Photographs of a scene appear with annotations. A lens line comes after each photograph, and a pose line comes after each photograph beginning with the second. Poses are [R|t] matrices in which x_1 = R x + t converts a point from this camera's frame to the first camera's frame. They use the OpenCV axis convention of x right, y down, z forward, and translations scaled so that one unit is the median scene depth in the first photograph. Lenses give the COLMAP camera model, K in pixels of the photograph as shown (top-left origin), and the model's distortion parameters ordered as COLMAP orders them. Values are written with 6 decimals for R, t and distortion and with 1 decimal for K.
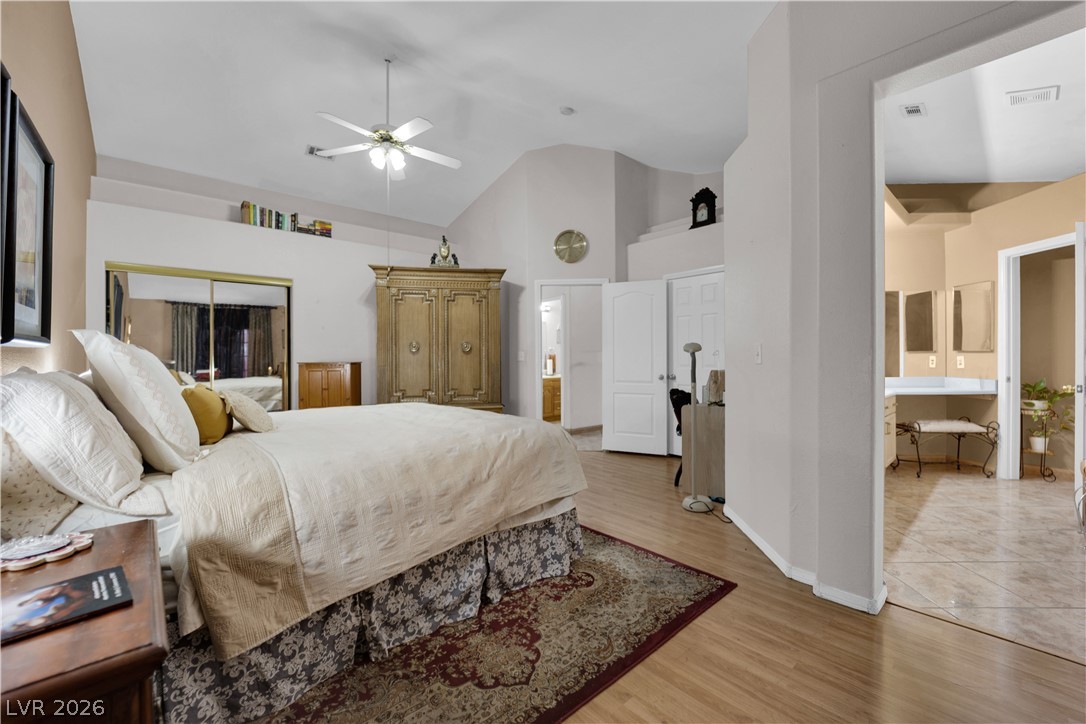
lens RADIAL K [[435.2, 0, 544.7], [0, 435.2, 355.5], [0, 0, 1]] dist [-0.012499, -0.001717]
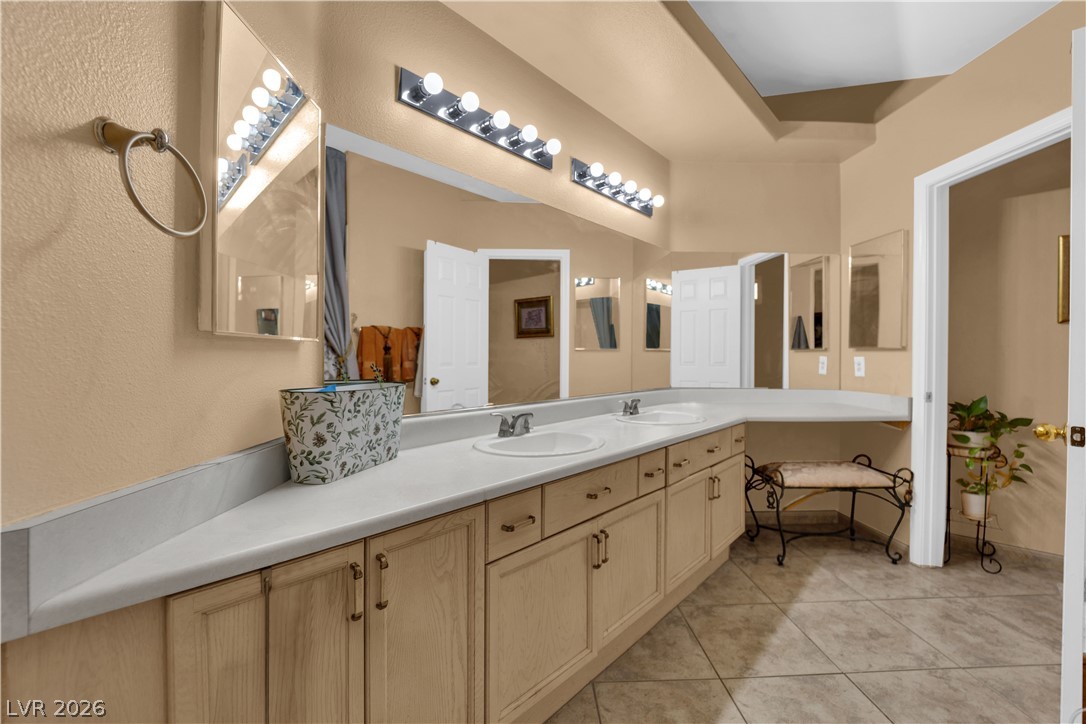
lens RADIAL K [[435.2, 0, 540.4], [0, 435.2, 356.9], [0, 0, 1]] dist [-0.012499, -0.001717]
pose [[0.996271, 0.007166, 0.085980, 0.496231], [-0.007667, 0.999955, 0.005501, 0.002642], [-0.085937, -0.006140, 0.996282, 0.453143]]
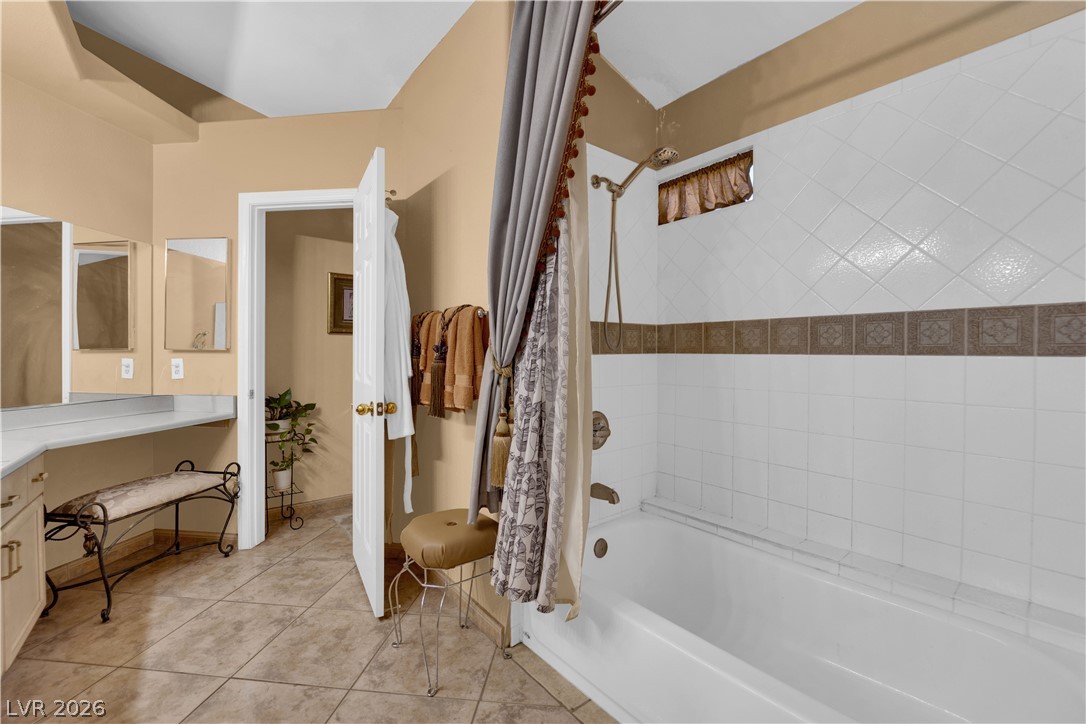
lens RADIAL K [[435.2, 0, 548.6], [0, 435.2, 358.8], [0, 0, 1]] dist [-0.012499, -0.001717]
pose [[0.048863, 0.000336, 0.998805, 0.439804], [0.000252, 1.000000, -0.000349, 0.003014], [-0.998805, 0.000269, 0.048862, 0.506445]]
